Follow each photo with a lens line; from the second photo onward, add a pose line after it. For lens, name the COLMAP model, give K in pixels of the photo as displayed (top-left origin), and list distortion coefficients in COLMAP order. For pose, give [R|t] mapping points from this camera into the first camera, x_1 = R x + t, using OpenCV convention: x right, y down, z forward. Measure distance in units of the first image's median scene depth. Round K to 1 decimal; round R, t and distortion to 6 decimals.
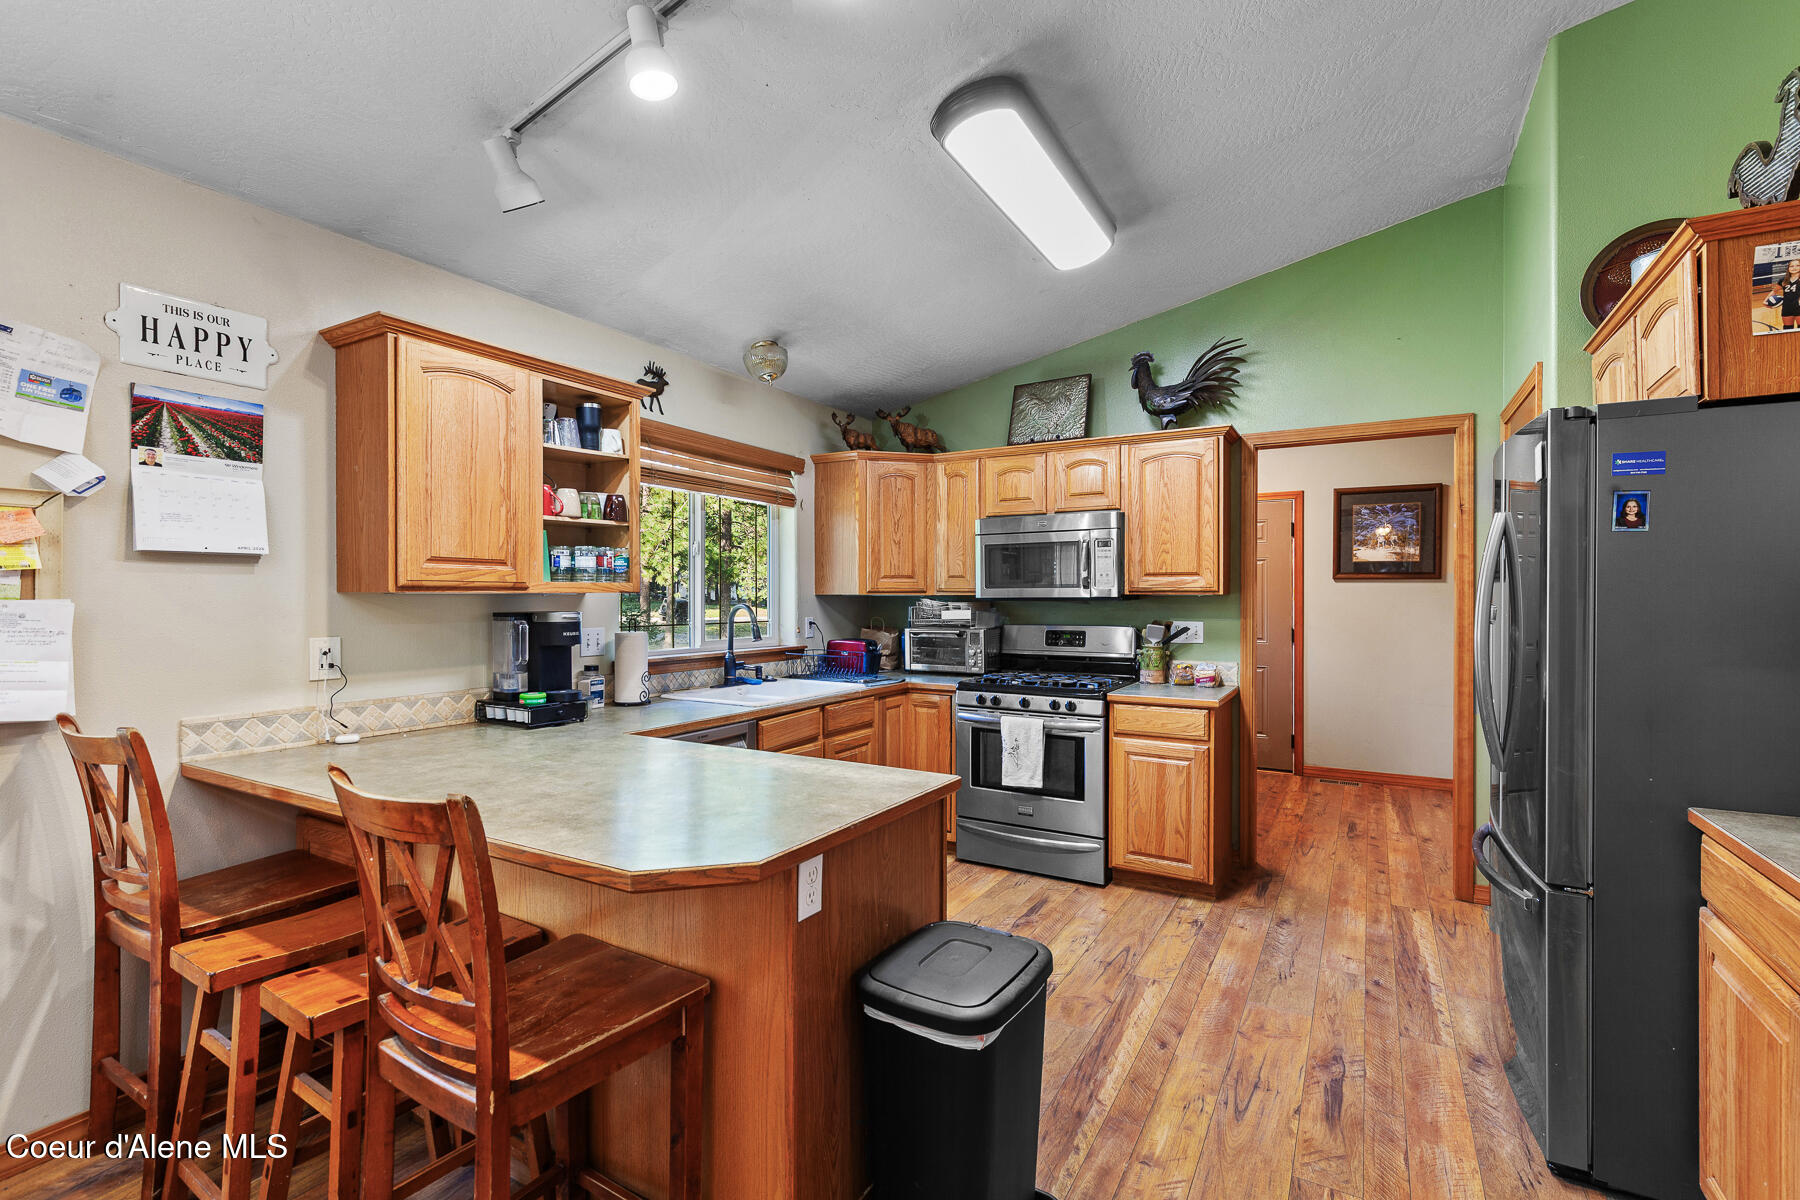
lens RADIAL K [[816.6, 0, 890.5], [0, 816.6, 591.7], [0, 0, 1]] dist [0.000547, 0.000320]
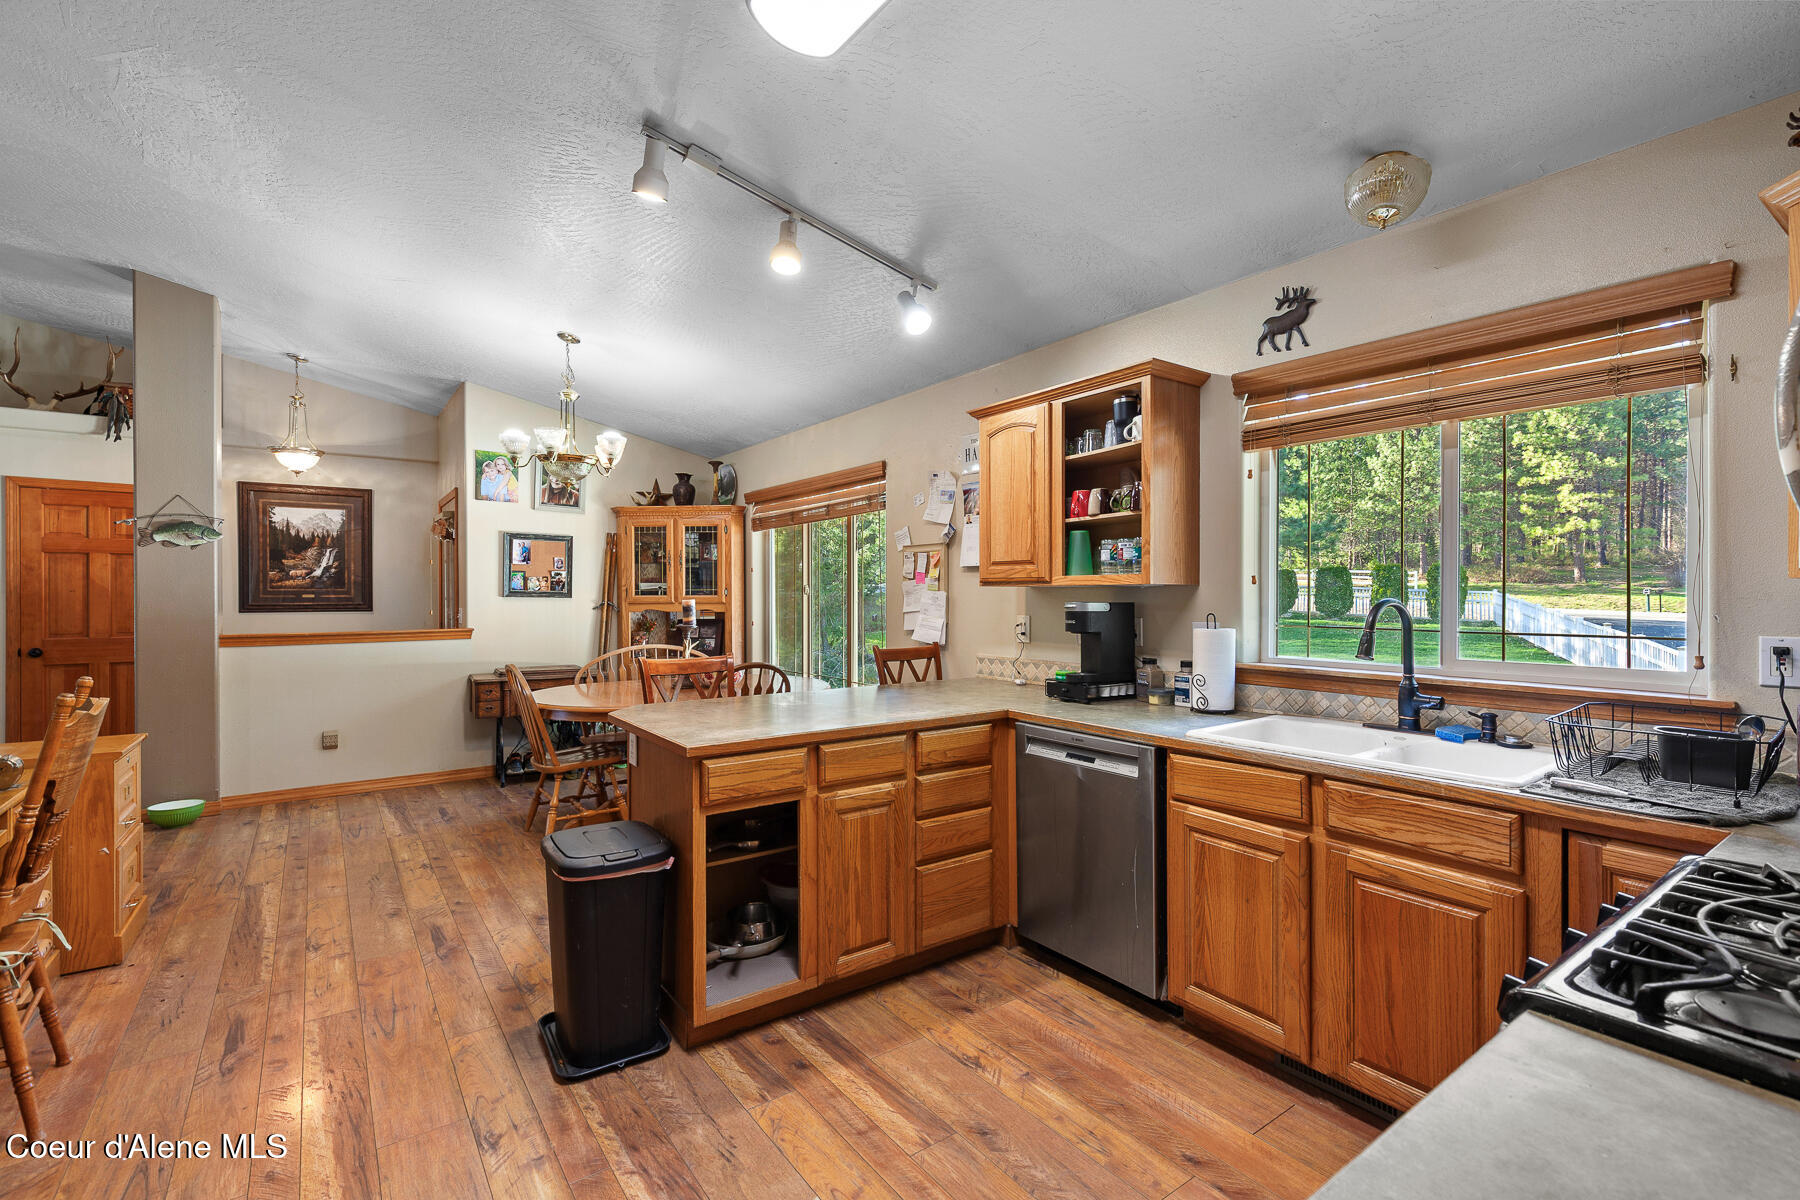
lens RADIAL K [[816.6, 0, 895.6], [0, 816.6, 572.5], [0, 0, 1]] dist [0.000547, 0.000320]
pose [[-0.408503, -0.026641, -0.912368, 0.698262], [0.002387, 0.999539, -0.030255, 0.017168], [0.912754, -0.014537, -0.408252, 1.196424]]
